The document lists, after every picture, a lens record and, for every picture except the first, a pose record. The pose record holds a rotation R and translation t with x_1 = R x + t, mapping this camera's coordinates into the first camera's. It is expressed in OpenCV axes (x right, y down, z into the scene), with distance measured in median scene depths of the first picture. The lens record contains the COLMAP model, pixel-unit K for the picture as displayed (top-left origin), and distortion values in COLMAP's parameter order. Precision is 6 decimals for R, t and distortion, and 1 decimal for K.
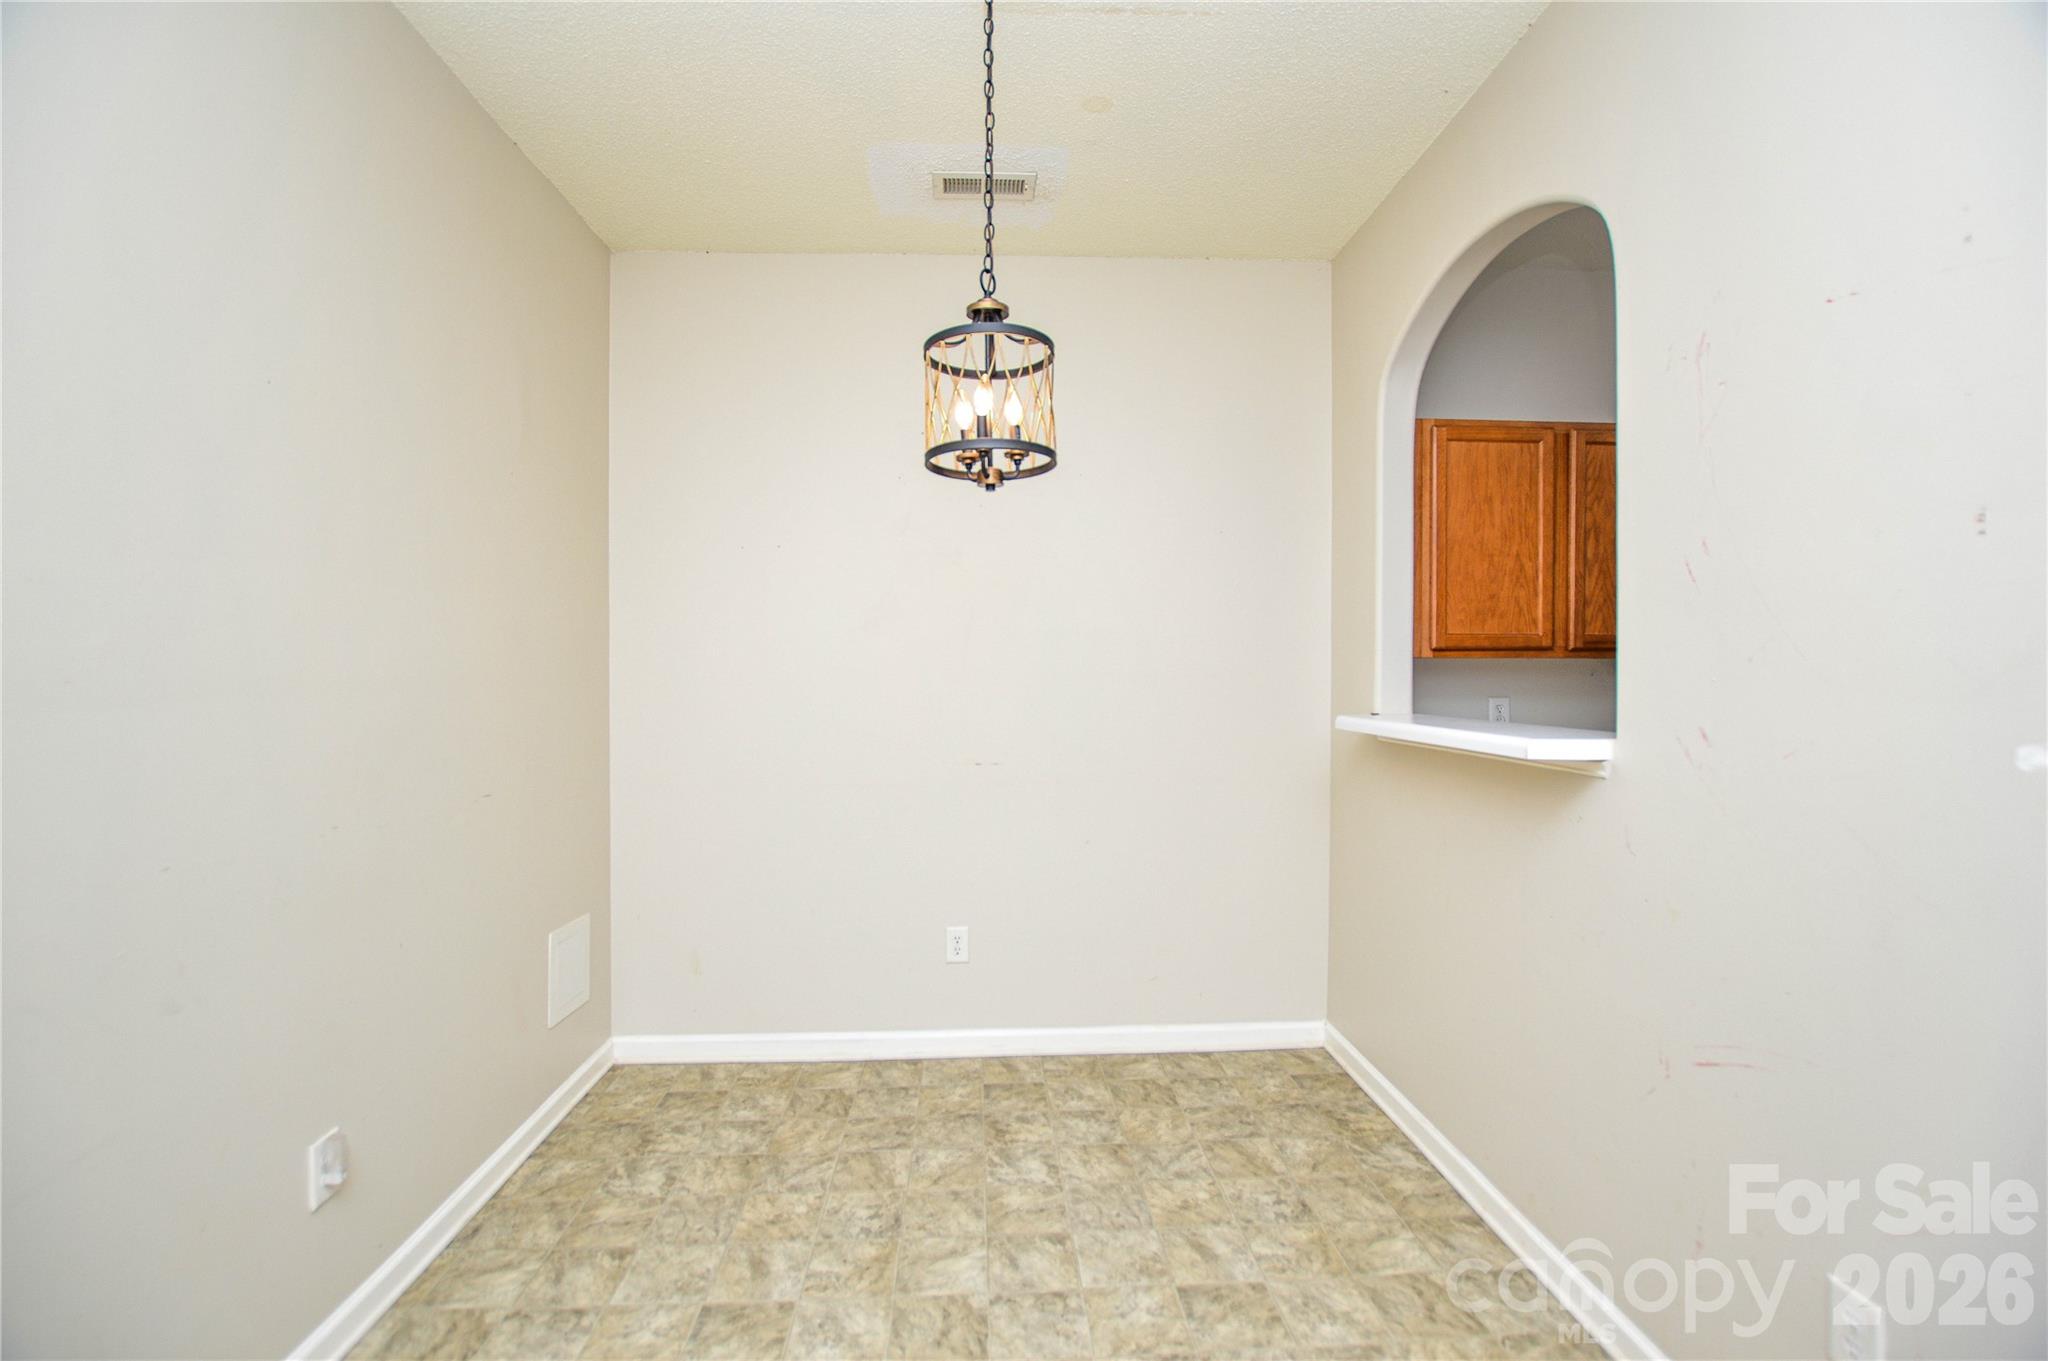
lens RADIAL K [[926.9, 0, 1025.9], [0, 926.9, 645.2], [0, 0, 1]] dist [-0.023410, 0.002855]
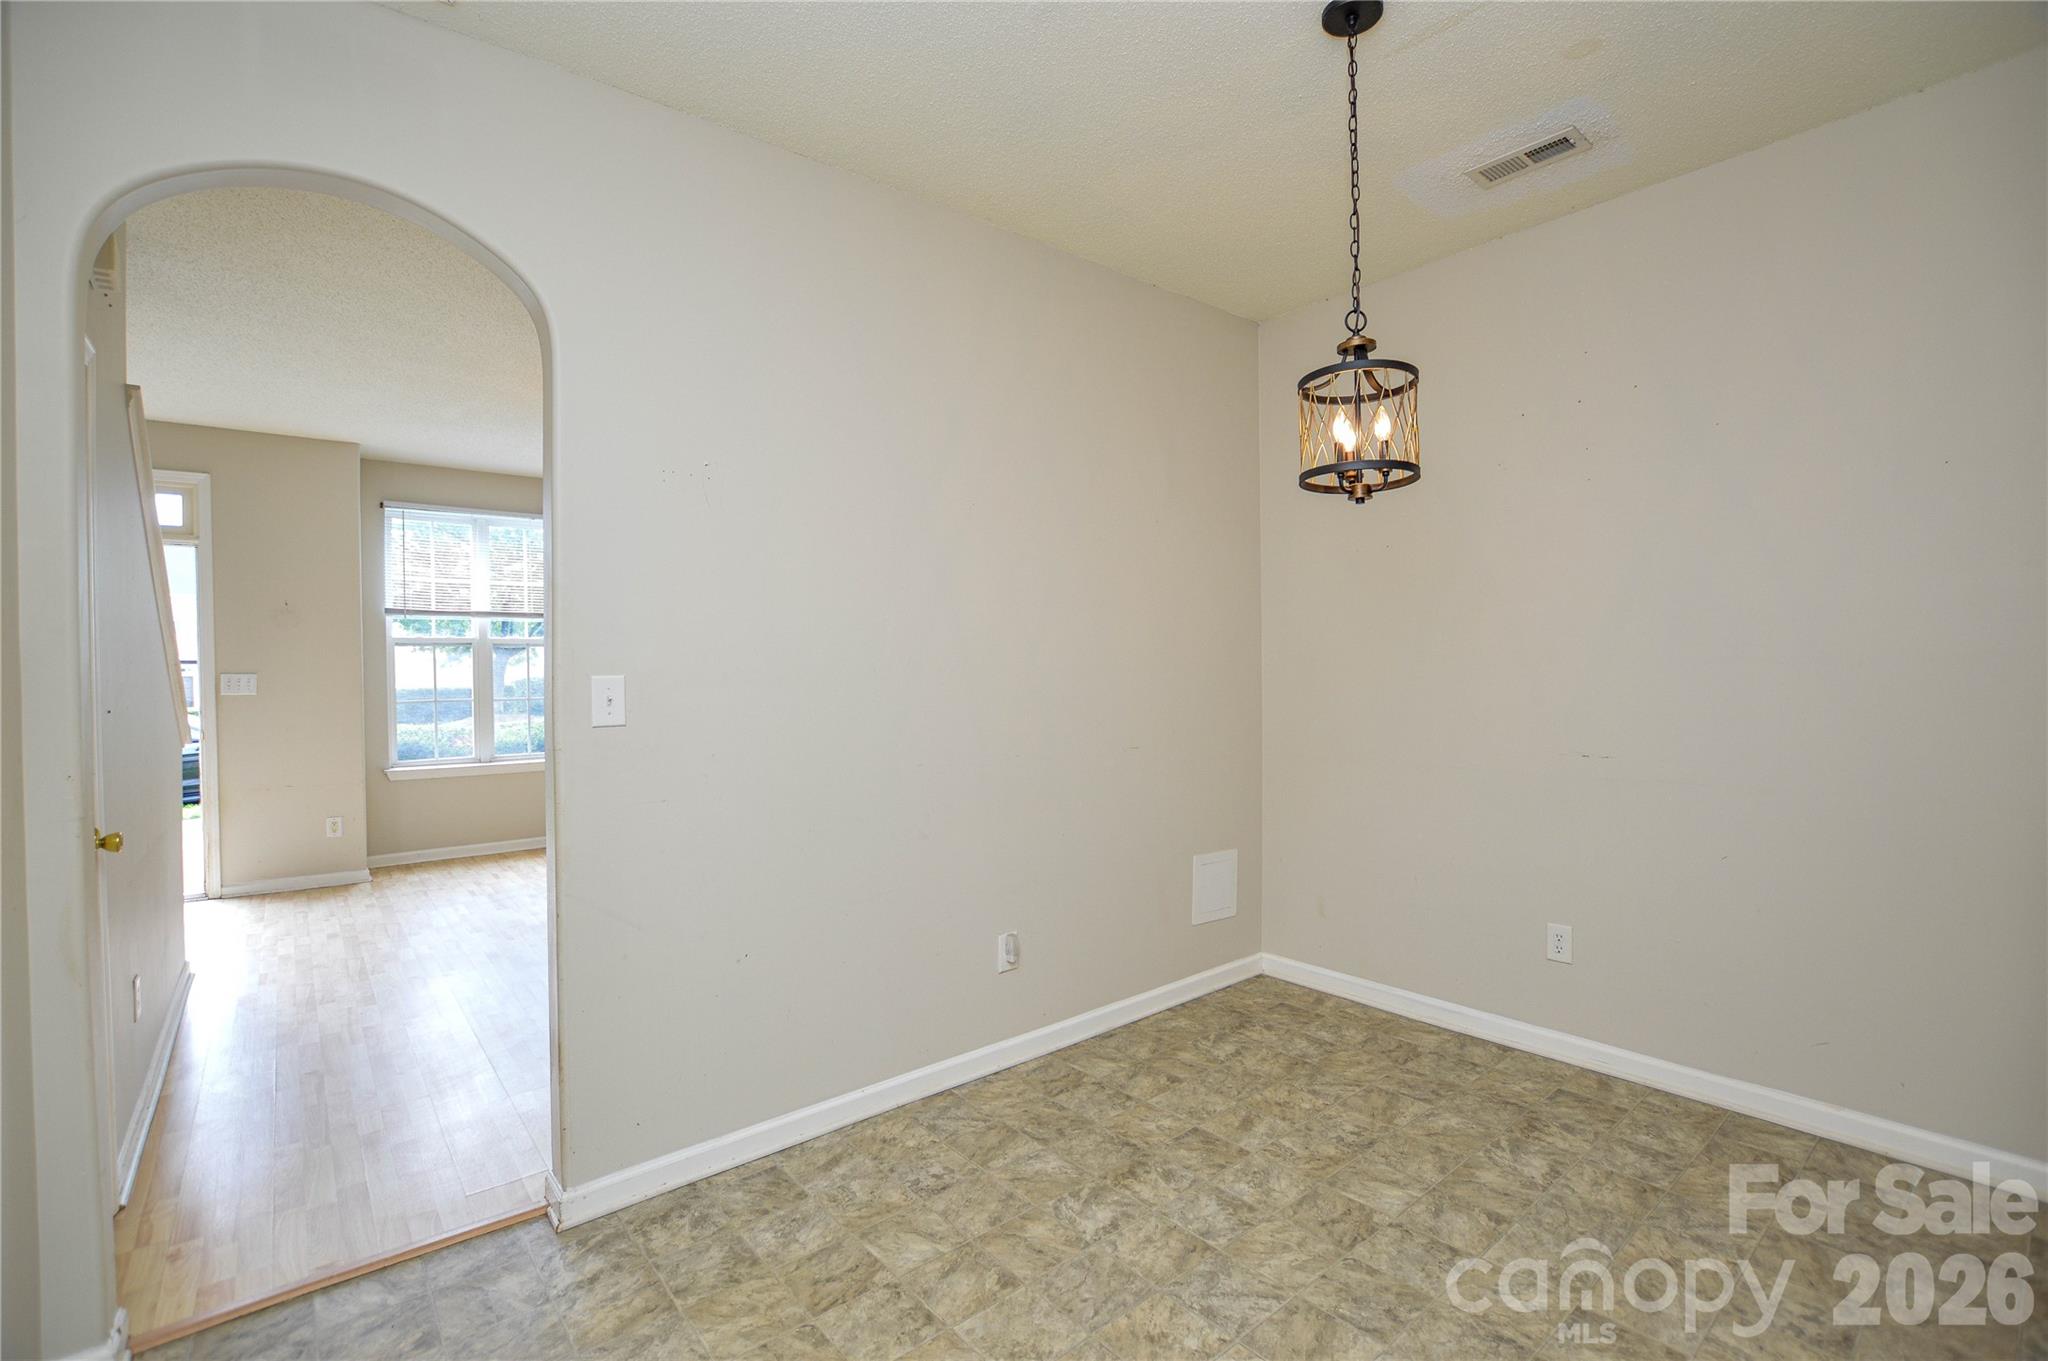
lens RADIAL K [[926.9, 0, 1054.7], [0, 926.9, 698.4], [0, 0, 1]] dist [-0.023410, 0.002855]
pose [[0.603783, 0.019316, -0.796915, 0.378036], [0.036228, 0.998009, 0.051638, -0.005241], [0.796325, -0.060048, 0.601881, 0.014439]]
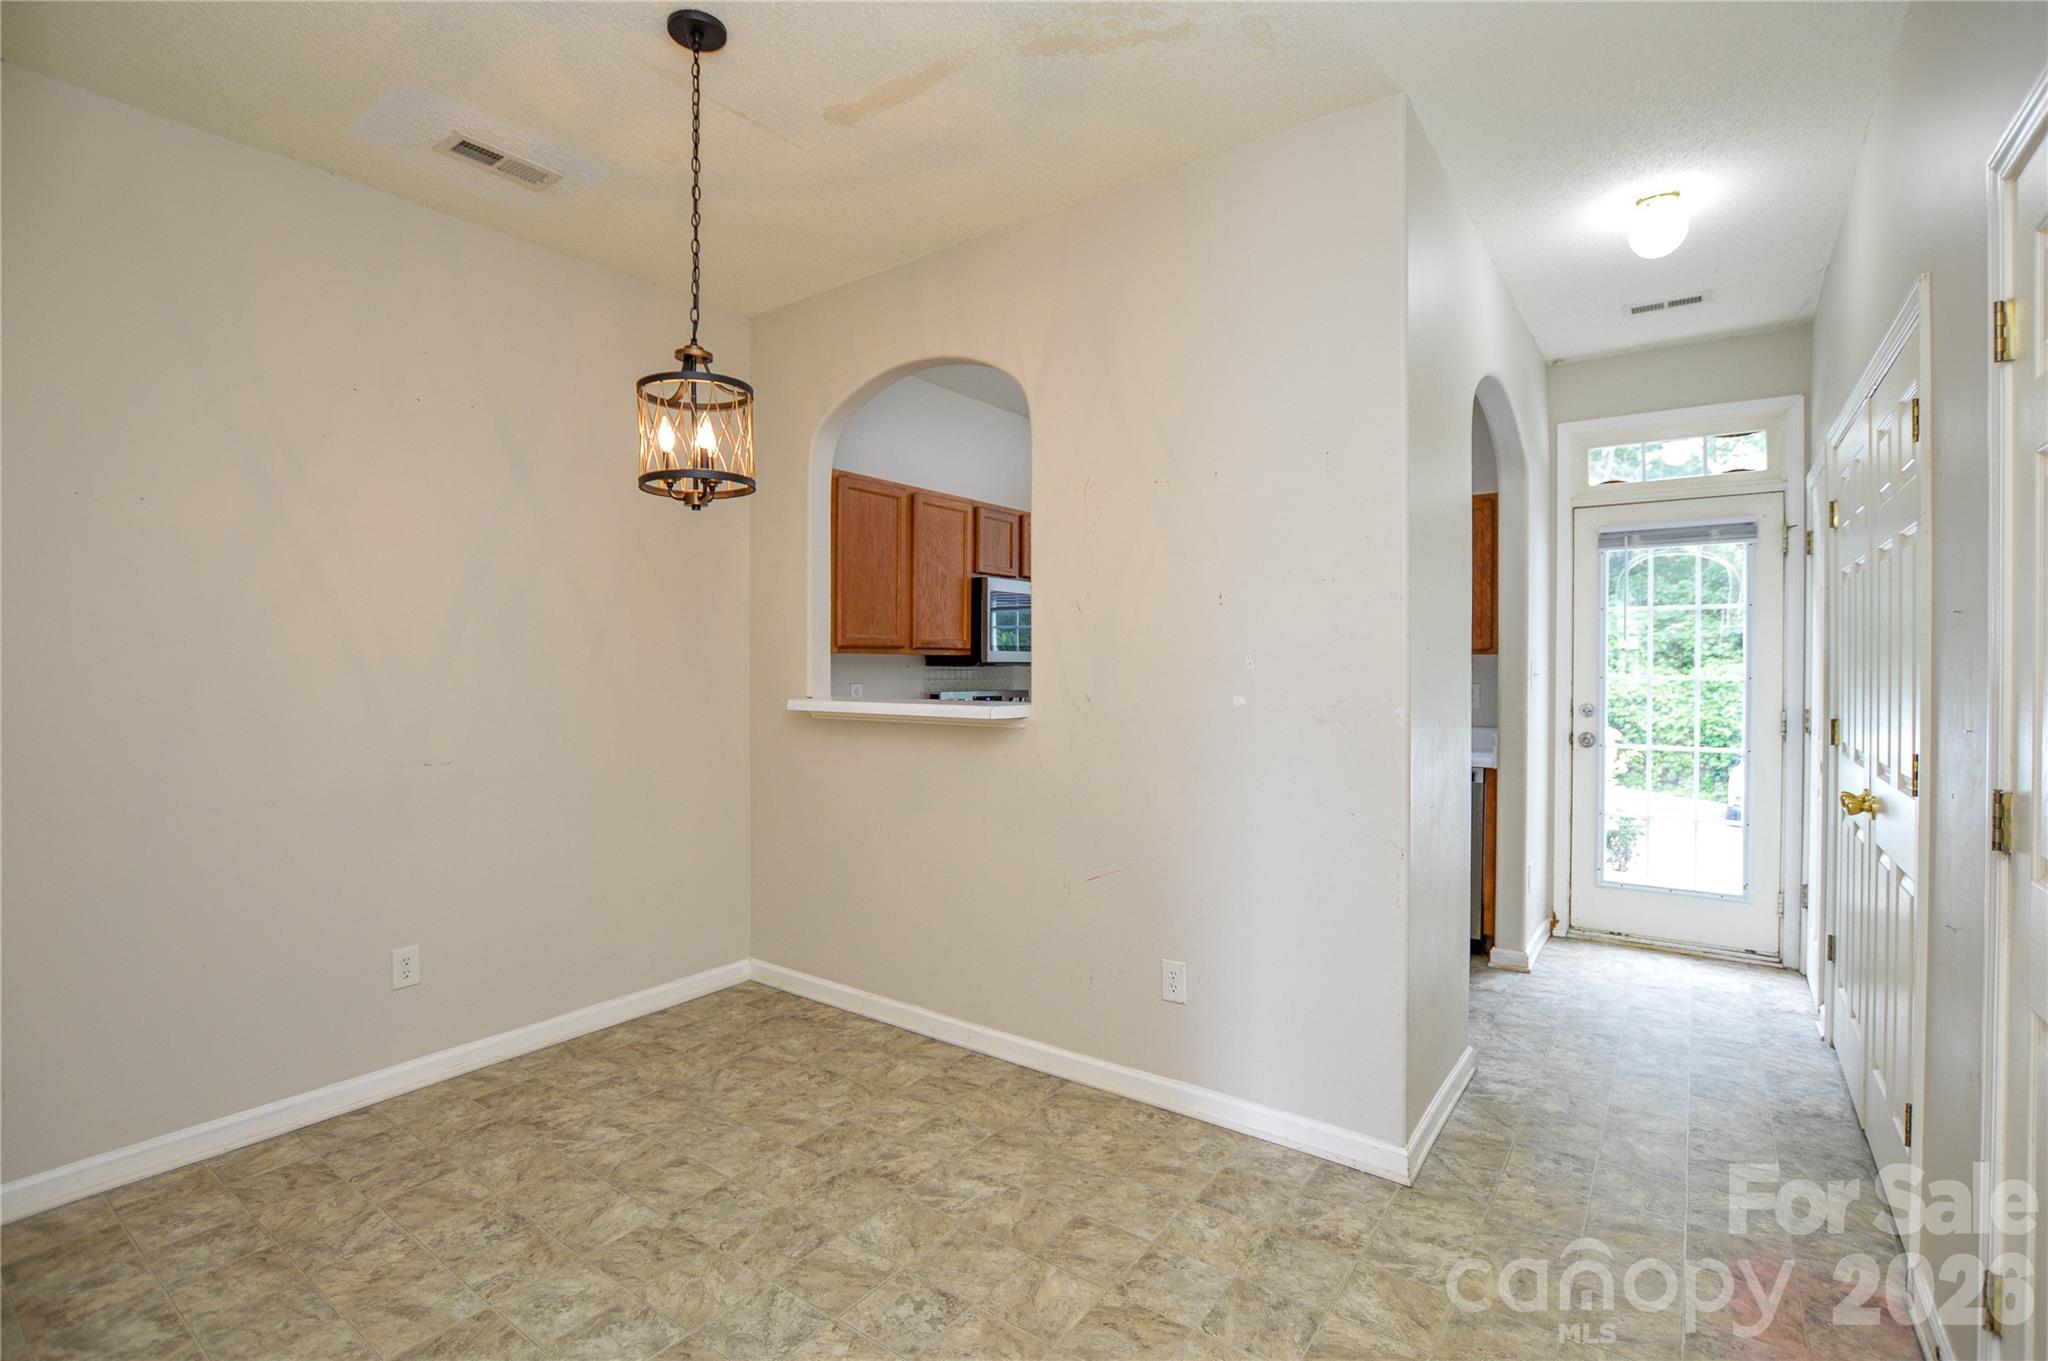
lens RADIAL K [[926.9, 0, 1025.5], [0, 926.9, 683.2], [0, 0, 1]] dist [-0.023410, 0.002855]
pose [[0.634447, -0.017056, 0.772778, -0.389279], [-0.019023, 0.999109, 0.037668, -0.002472], [-0.772733, -0.038599, 0.633557, -0.026867]]
